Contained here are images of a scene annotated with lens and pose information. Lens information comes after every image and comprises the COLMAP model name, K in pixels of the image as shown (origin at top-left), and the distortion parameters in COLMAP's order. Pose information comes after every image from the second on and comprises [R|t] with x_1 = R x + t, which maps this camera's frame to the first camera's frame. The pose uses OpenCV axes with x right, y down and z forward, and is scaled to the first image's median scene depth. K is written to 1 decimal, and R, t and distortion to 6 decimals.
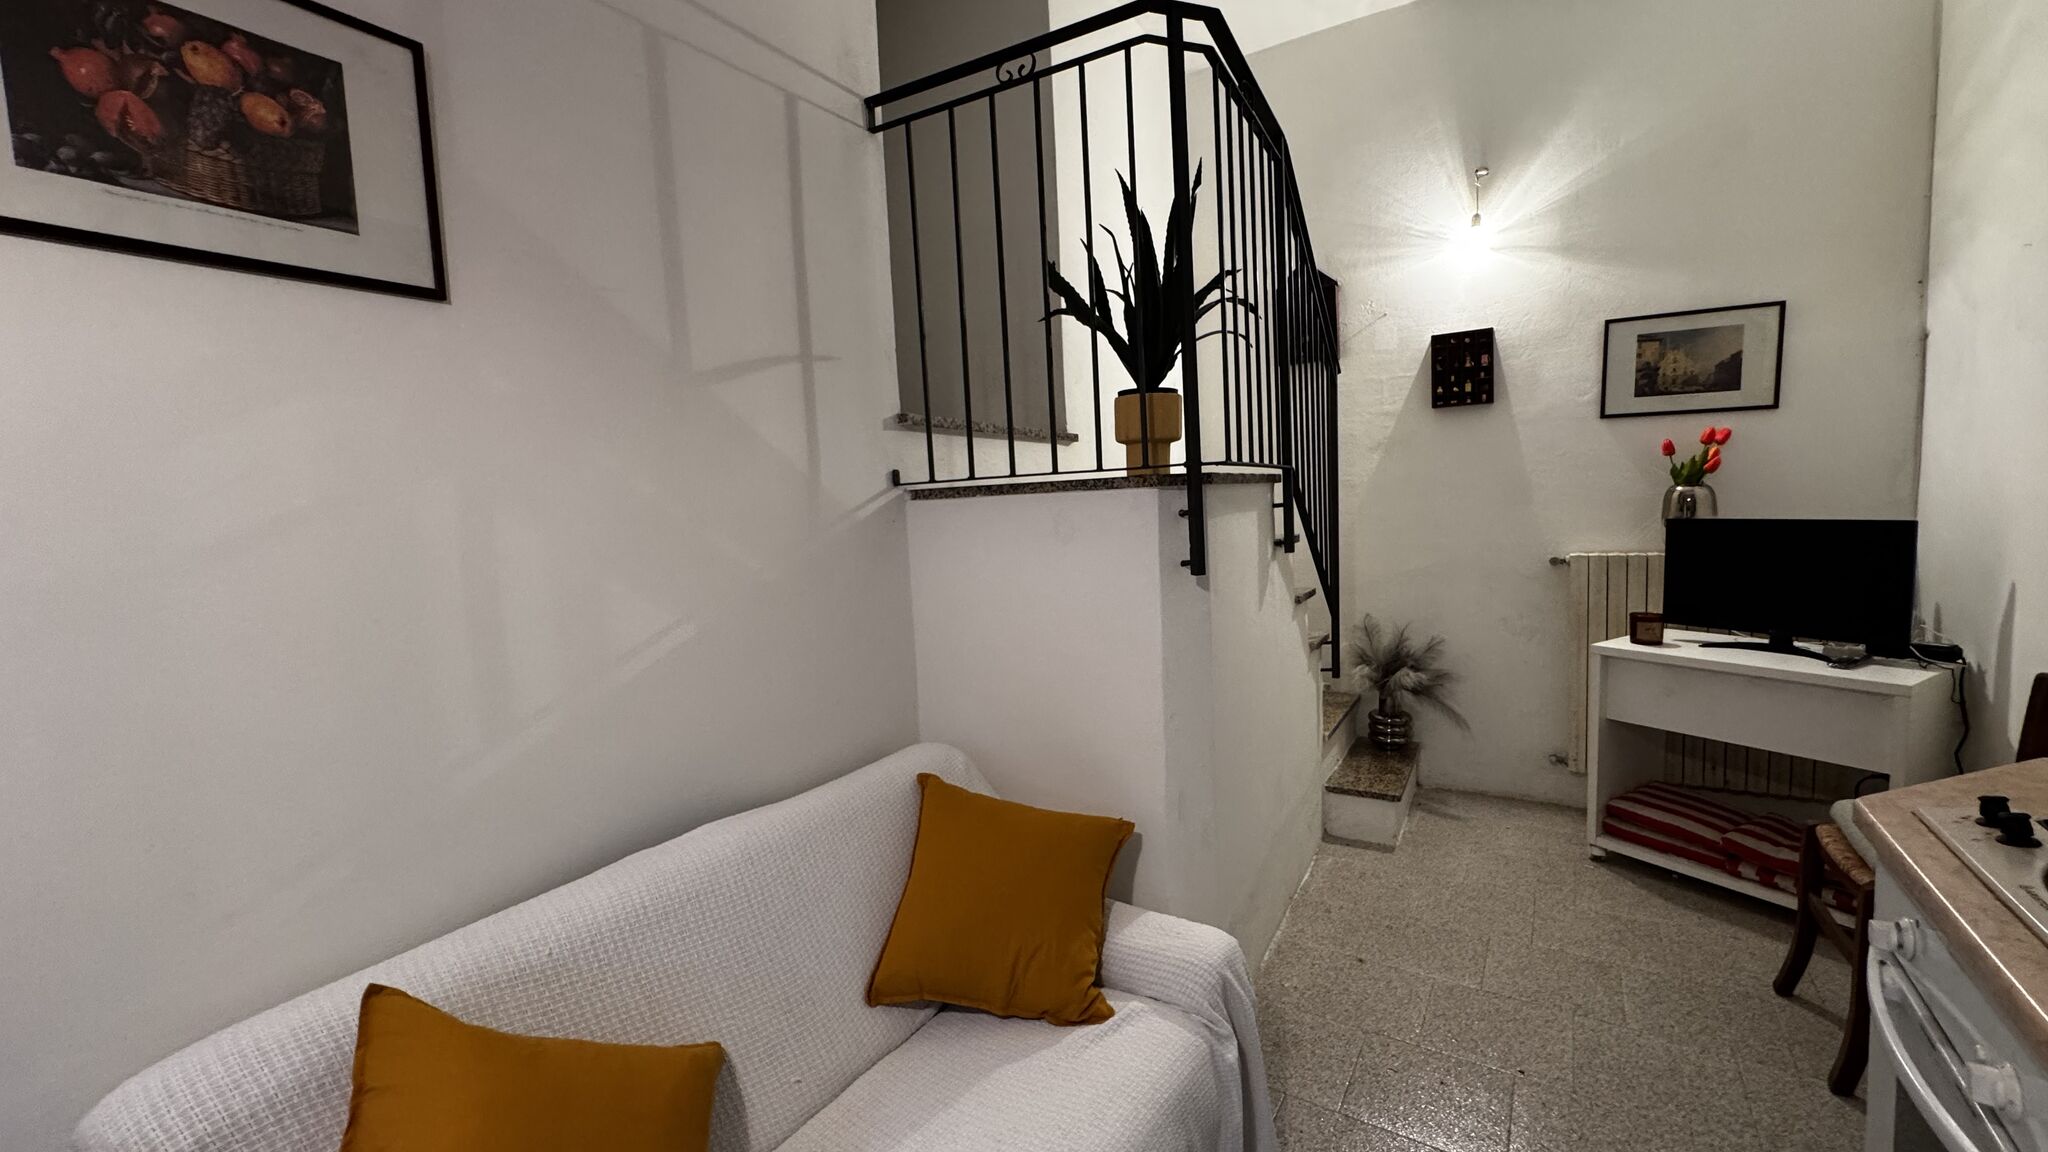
lens RADIAL K [[820.7, 0, 1025.6], [0, 820.7, 577.6], [0, 0, 1]] dist [-0.003685, -0.000193]
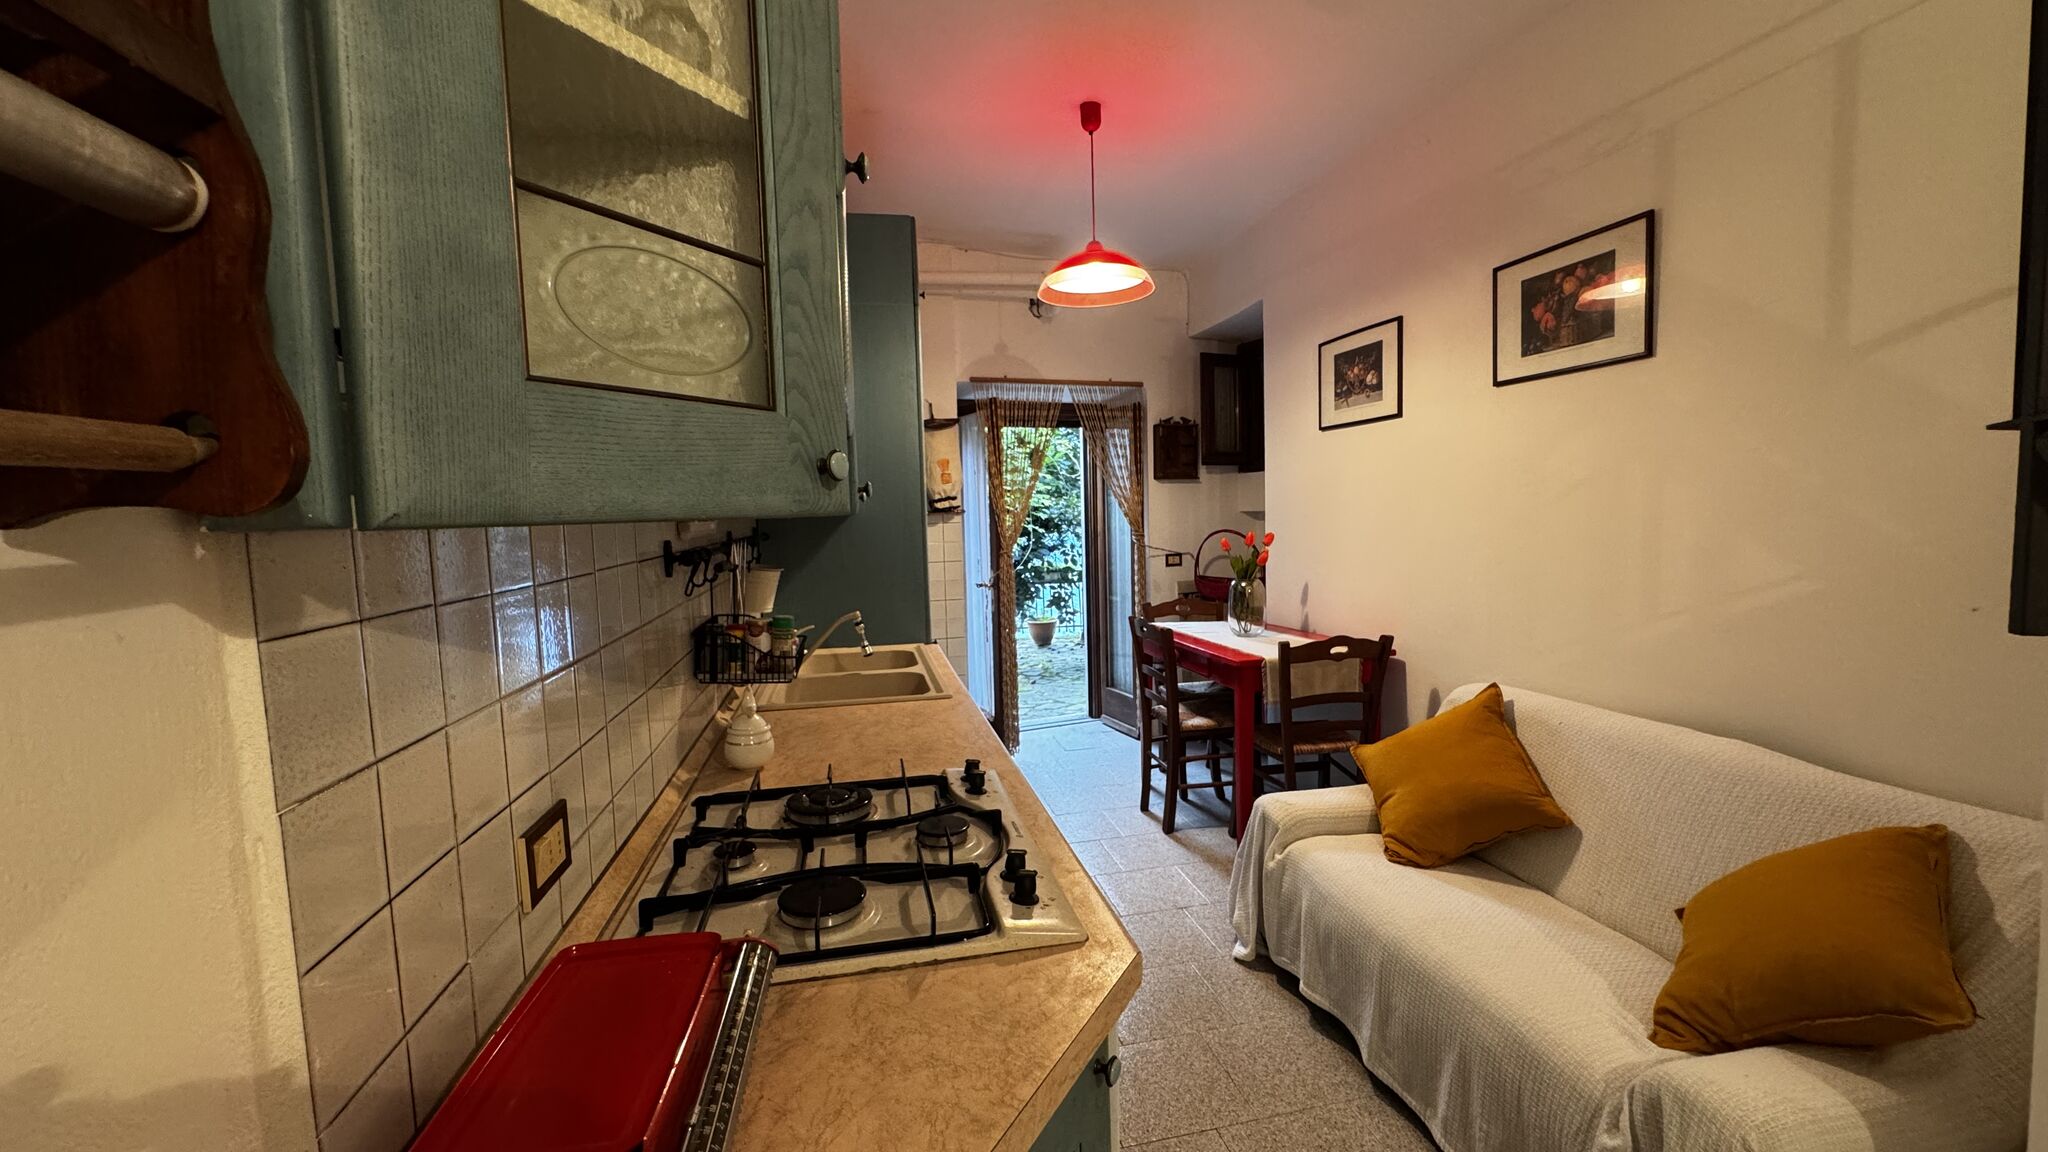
lens RADIAL K [[817.6, 0, 1025.4], [0, 817.6, 577.4], [0, 0, 1]] dist [-0.004307, 0.000130]
pose [[-0.694594, 0.124635, -0.708523, 0.674480], [-0.002408, 0.984470, 0.175537, -0.083900], [0.719398, 0.123633, -0.683507, 0.594807]]
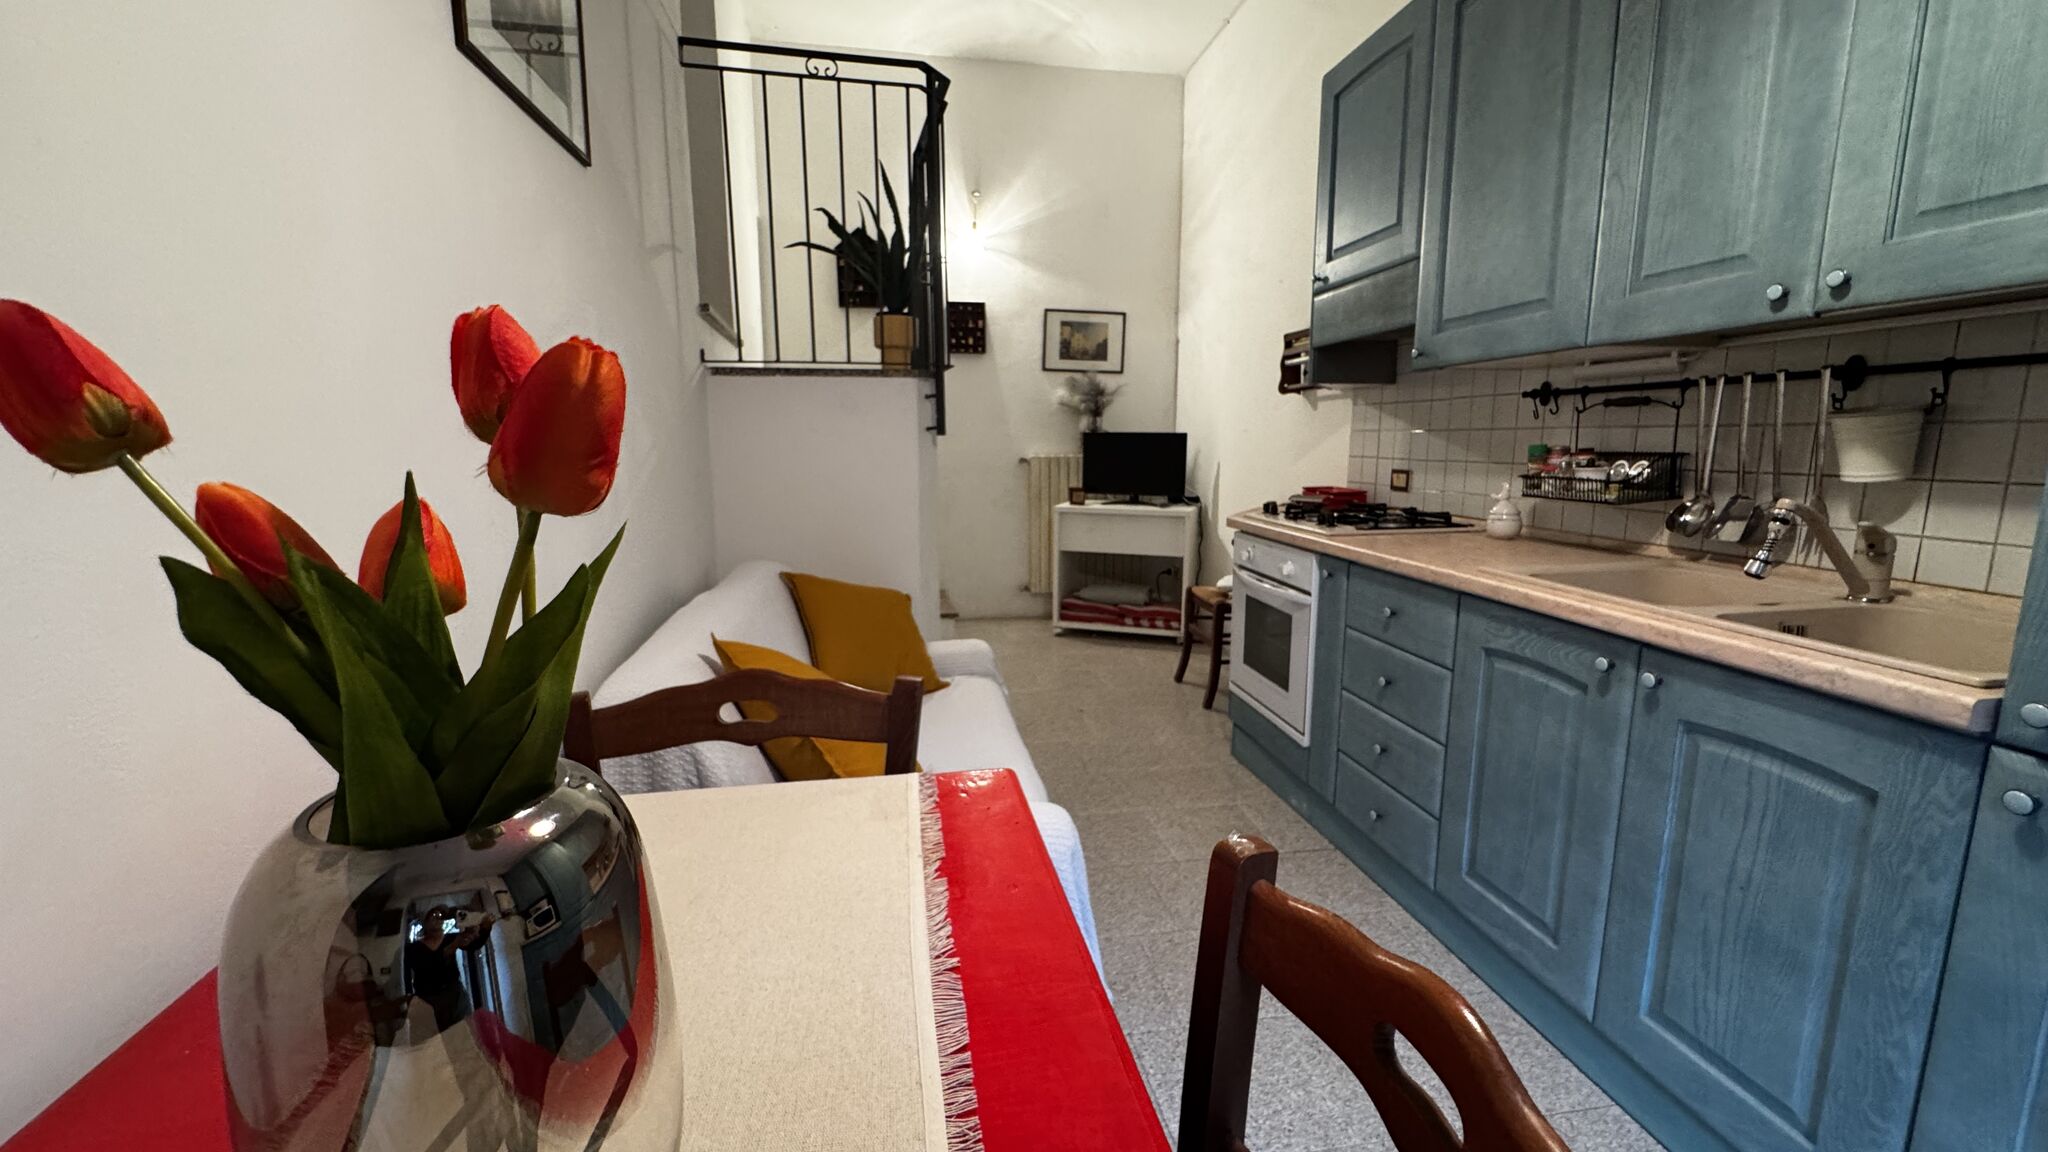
lens RADIAL K [[823.2, 0, 1024.0], [0, 823.2, 576.0], [0, 0, 1]] dist [-0.006487, 0.000087]
pose [[0.733591, -0.070551, 0.675919, -0.525447], [0.030484, 0.997012, 0.070981, 0.108795], [-0.678907, -0.031466, 0.733550, -0.202303]]
